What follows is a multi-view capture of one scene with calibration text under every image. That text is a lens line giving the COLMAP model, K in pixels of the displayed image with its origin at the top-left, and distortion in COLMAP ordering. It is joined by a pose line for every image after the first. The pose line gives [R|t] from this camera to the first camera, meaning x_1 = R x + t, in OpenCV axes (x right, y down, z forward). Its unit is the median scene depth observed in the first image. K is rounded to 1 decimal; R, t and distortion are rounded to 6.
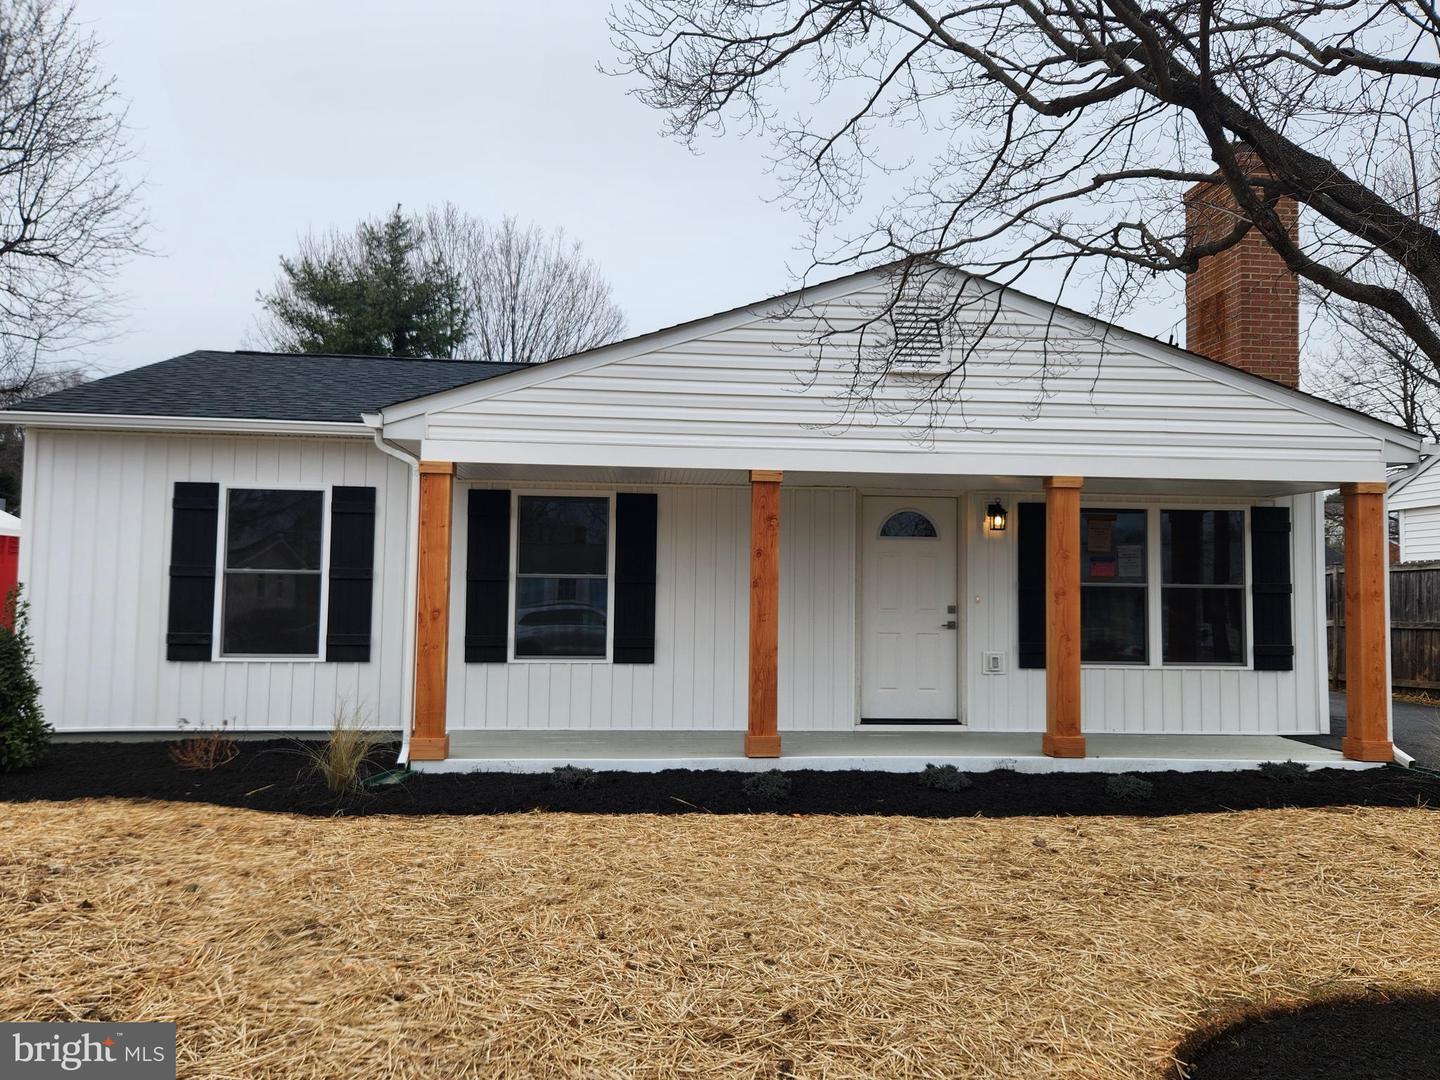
lens RADIAL K [[1150.1, 0, 818.5], [0, 1150.1, 526.9], [0, 0, 1]] dist [0.038628, -0.000974]
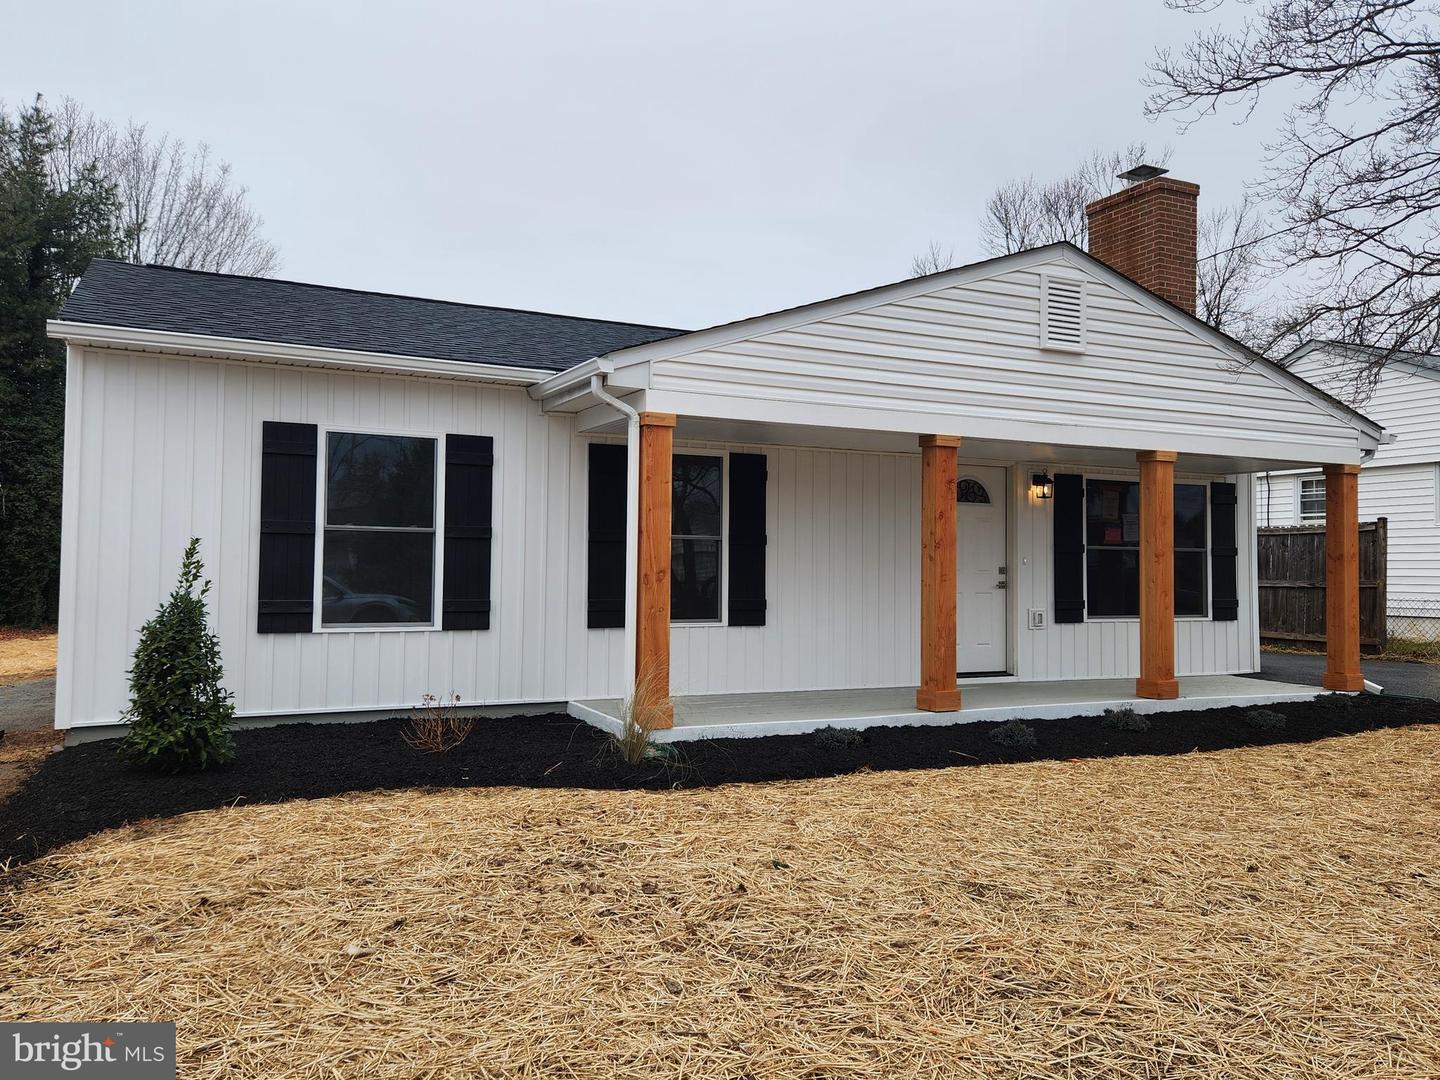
lens RADIAL K [[1115.2, 0, 720.0], [0, 1115.2, 540.0], [0, 0, 1]] dist [0.039763, -0.004979]
pose [[0.932521, 0.007471, 0.361039, -0.533595], [-0.021678, 0.999141, 0.035316, 0.011784], [-0.360465, -0.040760, 0.931882, 0.117131]]
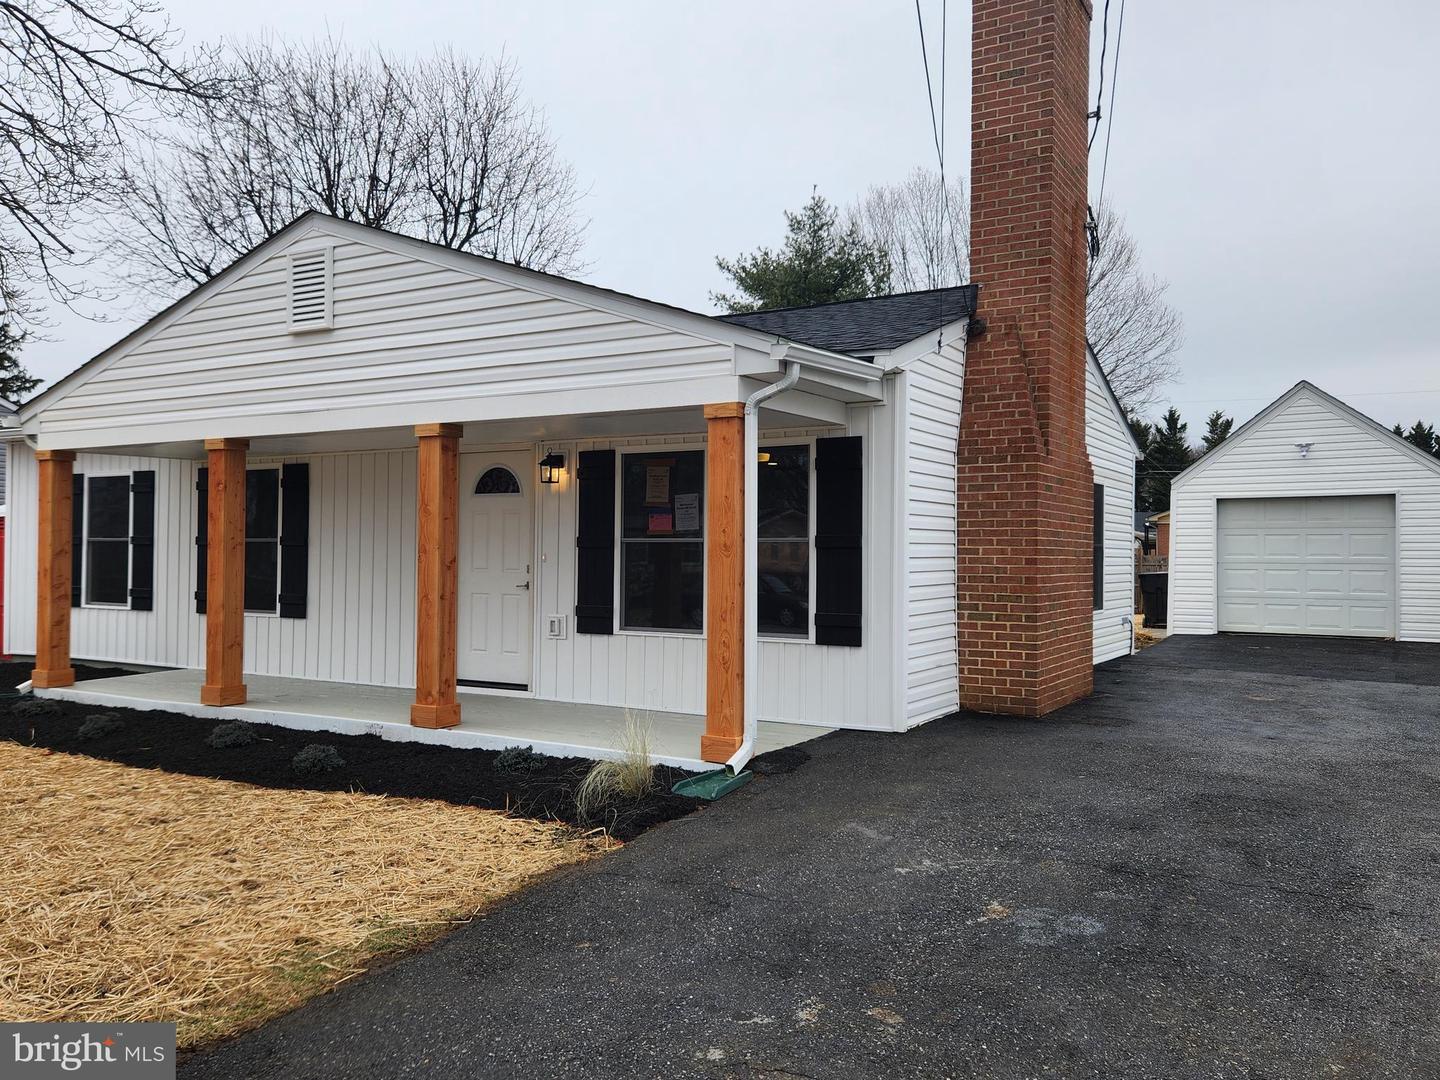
lens RADIAL K [[1260.7, 0, 678.5], [0, 1260.7, 543.8], [0, 0, 1]] dist [0.141332, 0.001313]
pose [[0.785524, -0.015547, -0.618636, 0.883334], [0.030707, 0.999432, 0.013873, 0.041808], [0.618069, -0.029894, 0.785555, 0.275172]]
